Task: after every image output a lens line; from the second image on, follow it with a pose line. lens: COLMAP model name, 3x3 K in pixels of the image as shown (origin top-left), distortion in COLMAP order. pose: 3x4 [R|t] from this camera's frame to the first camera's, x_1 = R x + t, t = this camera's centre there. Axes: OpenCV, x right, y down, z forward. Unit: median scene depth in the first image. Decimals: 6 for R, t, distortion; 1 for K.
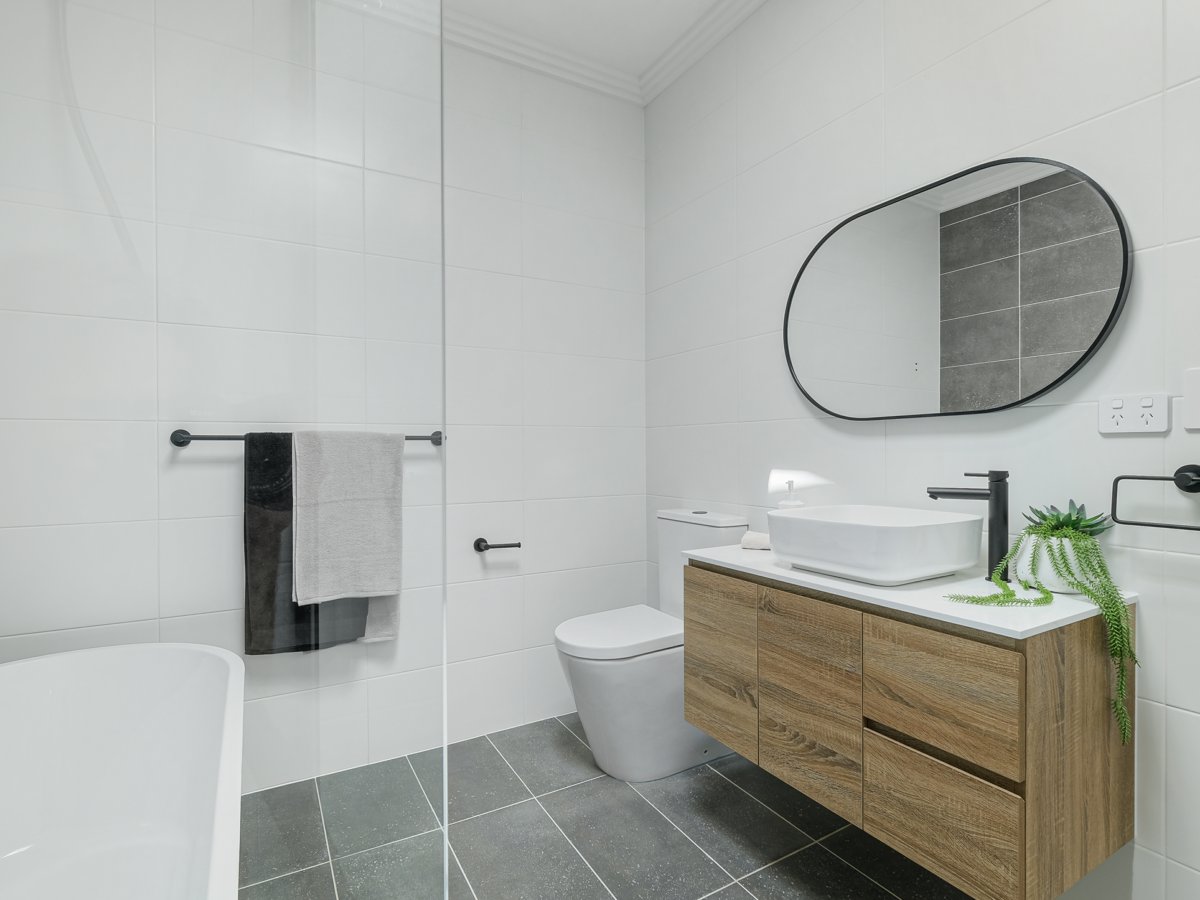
lens RADIAL K [[603.8, 0, 600.0], [0, 603.8, 450.0], [0, 0, 1]] dist [0.000033, -0.000011]
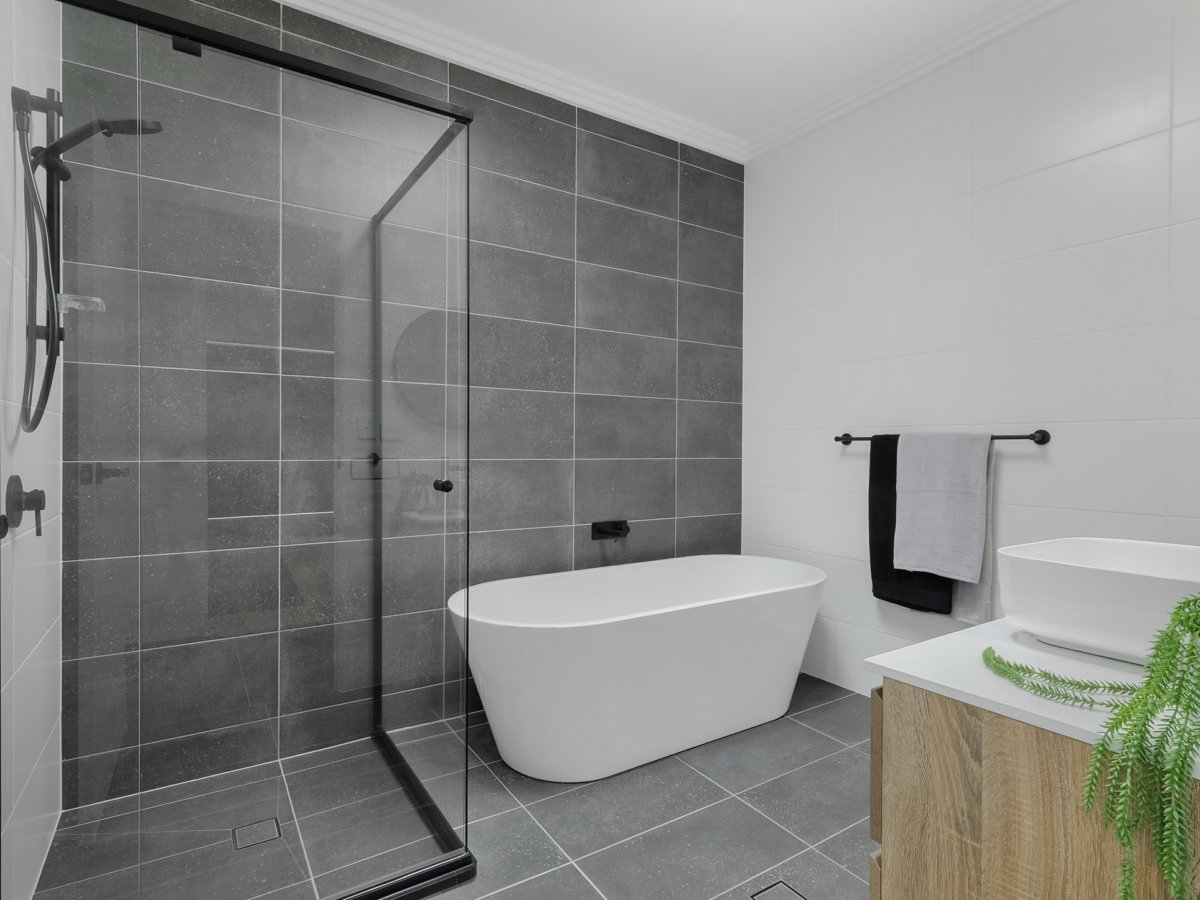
lens RADIAL K [[640.1, 0, 600.0], [0, 640.1, 450.0], [0, 0, 1]] dist [0.000694, -0.001339]
pose [[0.064116, 0.012963, -0.997858, 0.830916], [-0.005248, 0.999906, 0.012653, -0.009457], [0.997929, 0.004426, 0.064178, 0.288149]]
